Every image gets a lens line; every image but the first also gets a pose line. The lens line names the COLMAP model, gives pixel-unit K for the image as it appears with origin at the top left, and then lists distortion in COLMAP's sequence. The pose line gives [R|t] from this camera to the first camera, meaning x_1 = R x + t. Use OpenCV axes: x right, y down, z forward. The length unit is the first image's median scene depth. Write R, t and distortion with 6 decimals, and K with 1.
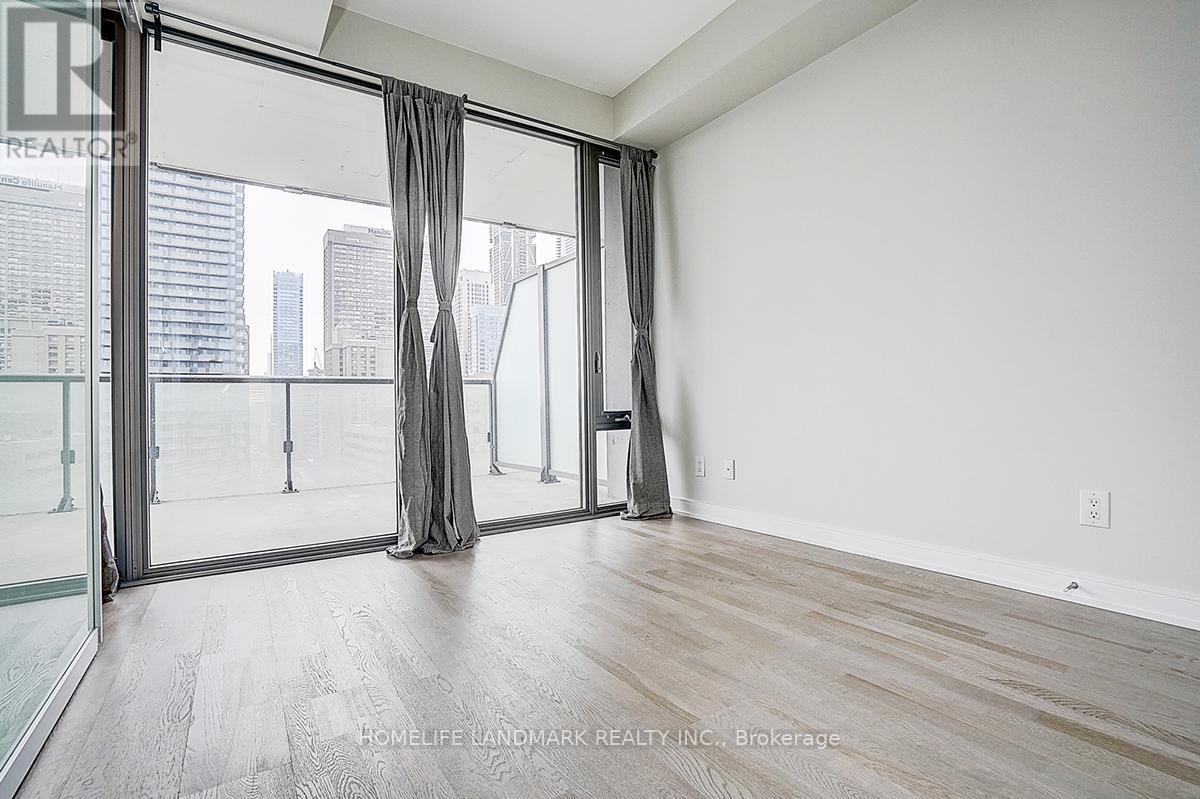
lens RADIAL K [[573.4, 0, 602.2], [0, 573.4, 399.3], [0, 0, 1]] dist [-0.035178, 0.014755]
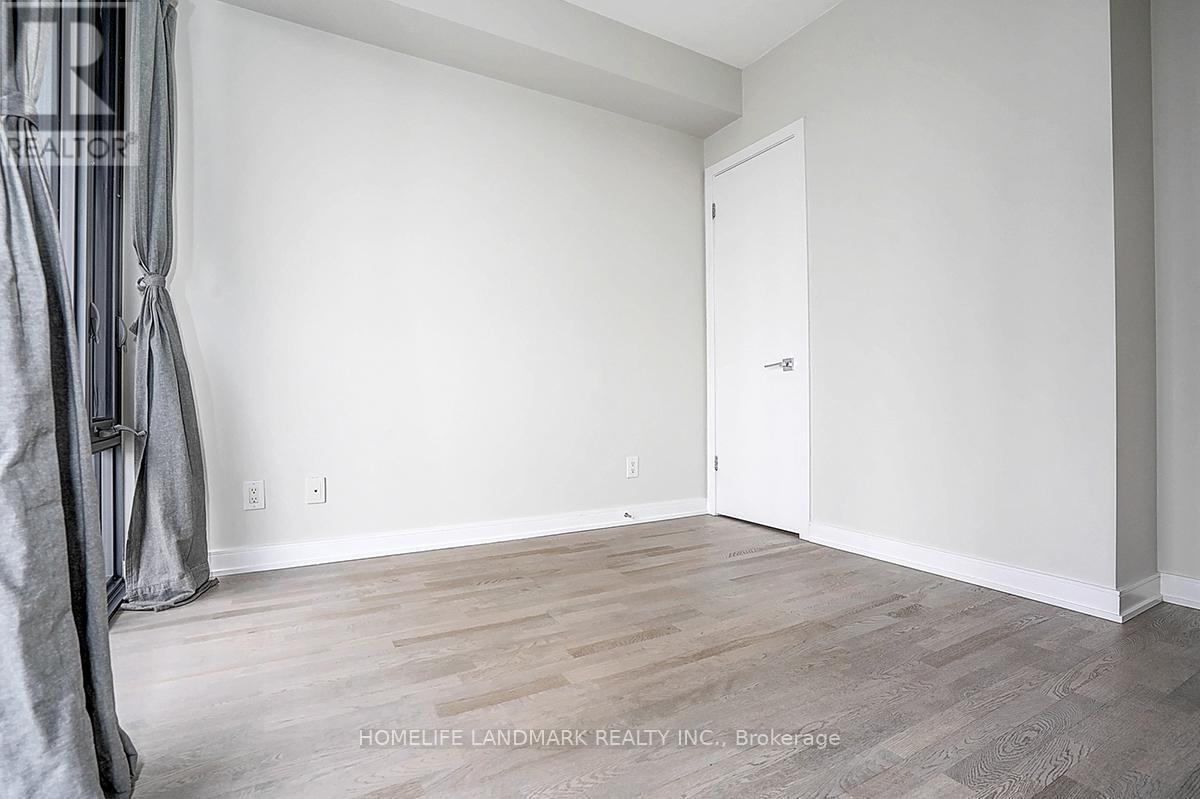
lens RADIAL K [[578.5, 0, 609.8], [0, 578.5, 398.8], [0, 0, 1]] dist [-0.033754, 0.003615]
pose [[0.032948, 0.024434, 0.999158, -0.794162], [-0.010655, 0.999653, -0.024095, 0.021710], [-0.999400, -0.009852, 0.033197, 0.875818]]
